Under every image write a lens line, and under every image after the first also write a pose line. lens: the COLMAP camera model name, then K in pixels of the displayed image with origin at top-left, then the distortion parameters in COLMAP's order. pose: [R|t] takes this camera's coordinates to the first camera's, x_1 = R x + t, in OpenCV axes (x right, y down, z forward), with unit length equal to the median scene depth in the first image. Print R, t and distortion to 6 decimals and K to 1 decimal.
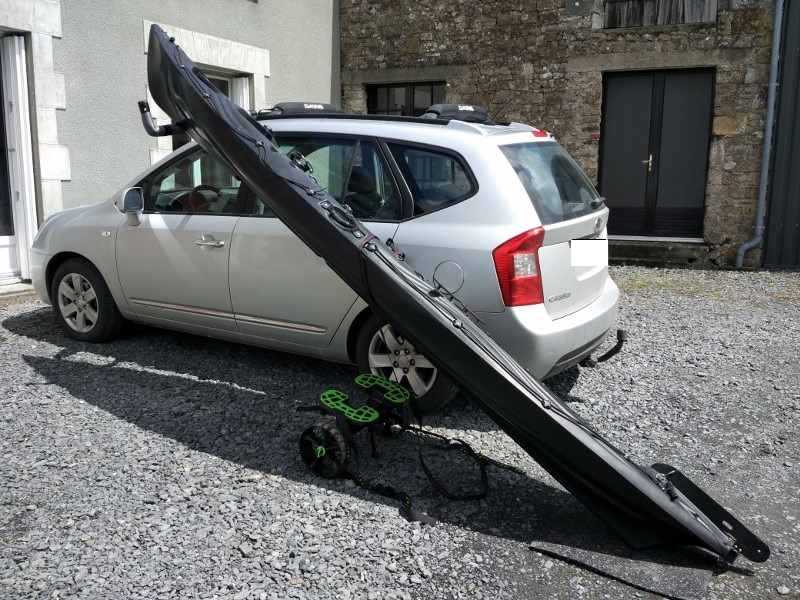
lens RADIAL K [[620.4, 0, 400.0], [0, 620.4, 300.0], [0, 0, 1]] dist [0.058430, -0.110689]
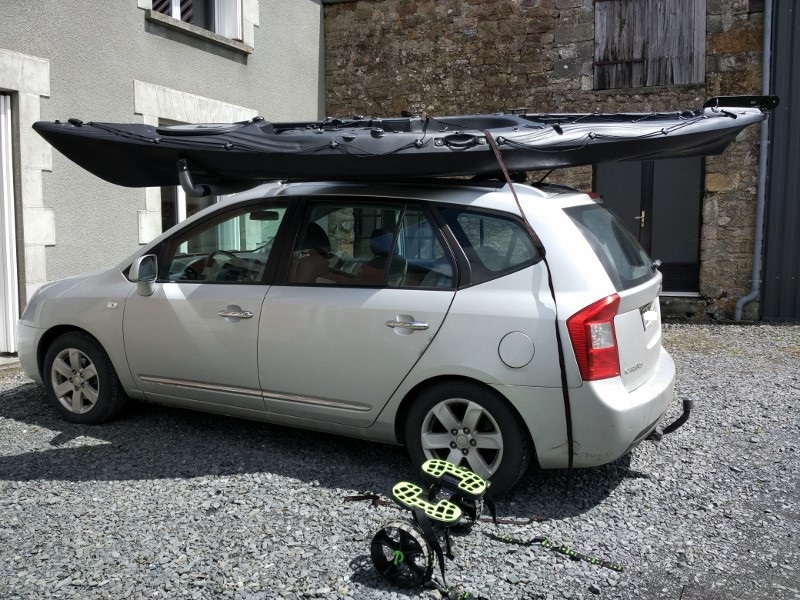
lens RADIAL K [[620.4, 0, 400.0], [0, 620.4, 300.0], [0, 0, 1]] dist [0.058430, -0.110689]
pose [[0.997731, -0.019760, 0.064363, -0.119723], [0.025180, 0.996104, -0.084515, -0.028292], [-0.062442, 0.085944, 0.994341, 0.067972]]
